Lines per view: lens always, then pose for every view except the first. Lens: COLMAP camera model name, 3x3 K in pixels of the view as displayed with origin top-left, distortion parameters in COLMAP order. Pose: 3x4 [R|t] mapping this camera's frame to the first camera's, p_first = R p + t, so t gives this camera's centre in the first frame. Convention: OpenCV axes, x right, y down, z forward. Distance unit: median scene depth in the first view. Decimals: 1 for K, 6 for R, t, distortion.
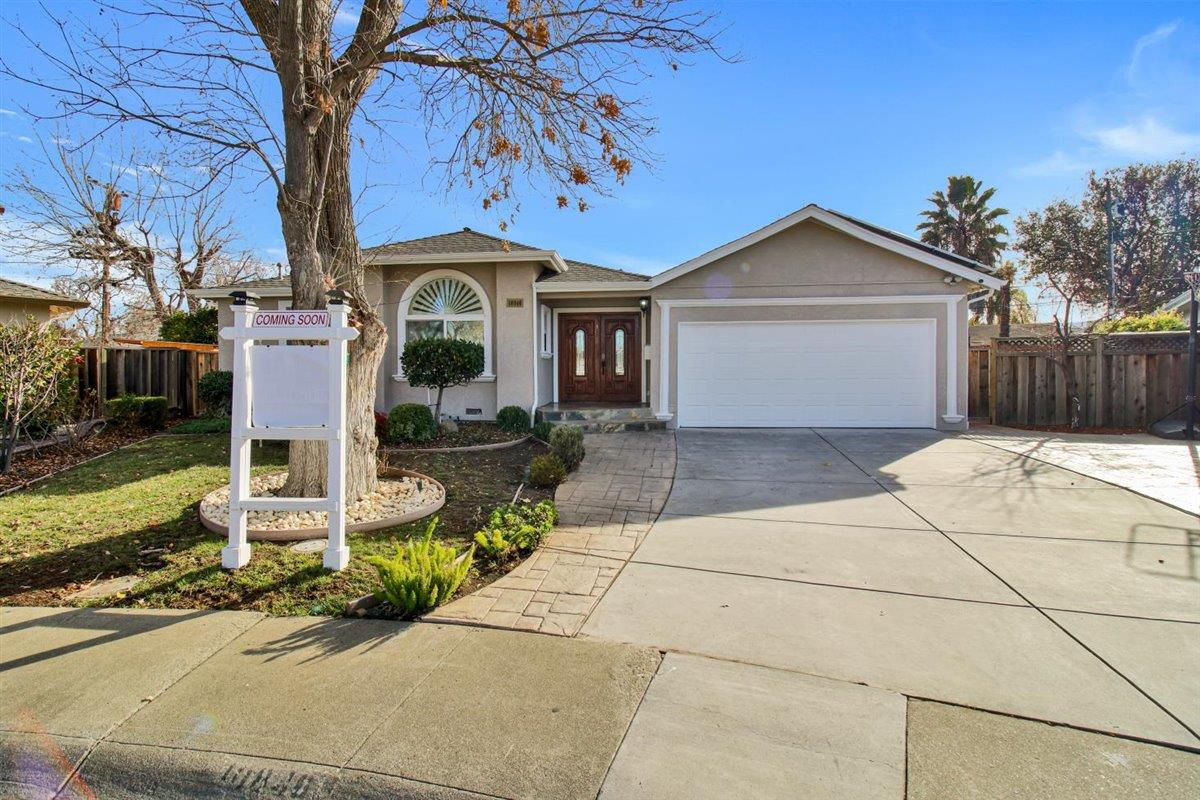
lens RADIAL K [[583.1, 0, 593.1], [0, 583.1, 386.4], [0, 0, 1]] dist [0.001417, -0.012739]
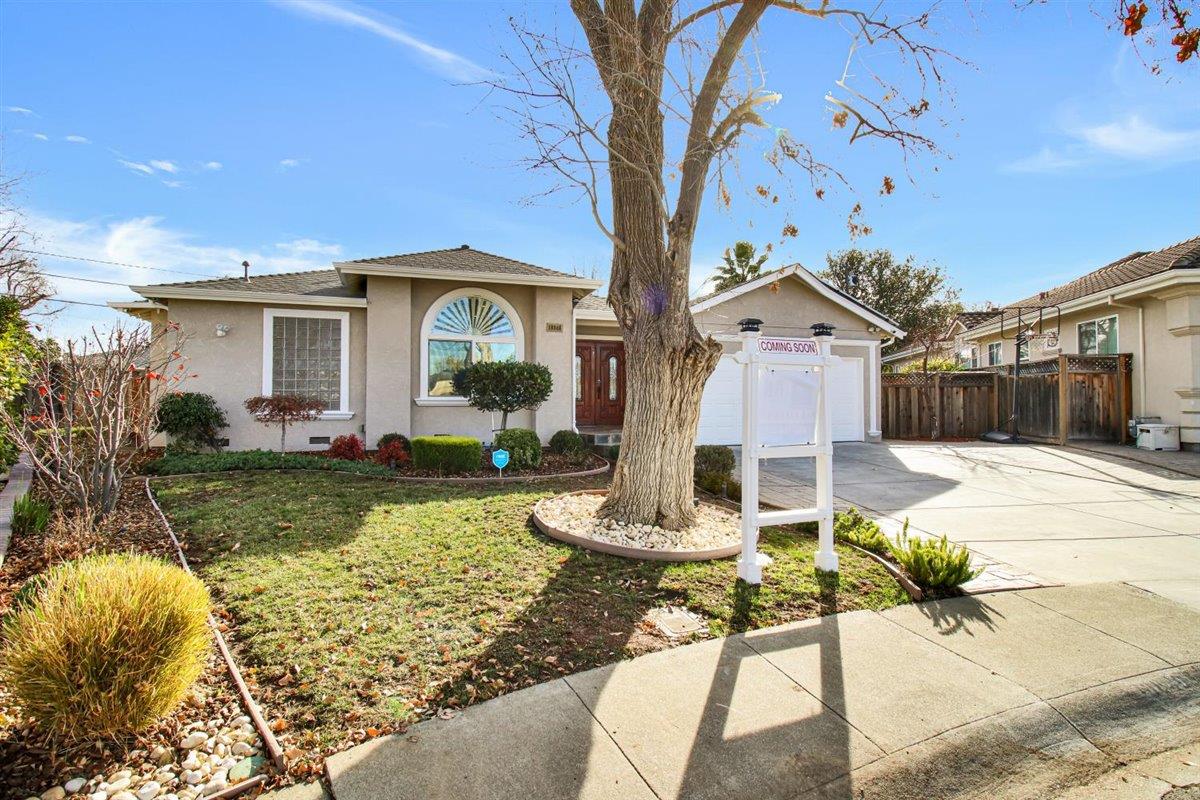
lens RADIAL K [[583.1, 0, 593.1], [0, 583.1, 386.4], [0, 0, 1]] dist [0.001417, -0.012739]
pose [[0.902639, 0.014151, 0.430165, -0.490593], [0.004795, 0.999067, -0.042928, 0.001867], [-0.430371, 0.040811, 0.901729, 0.063736]]
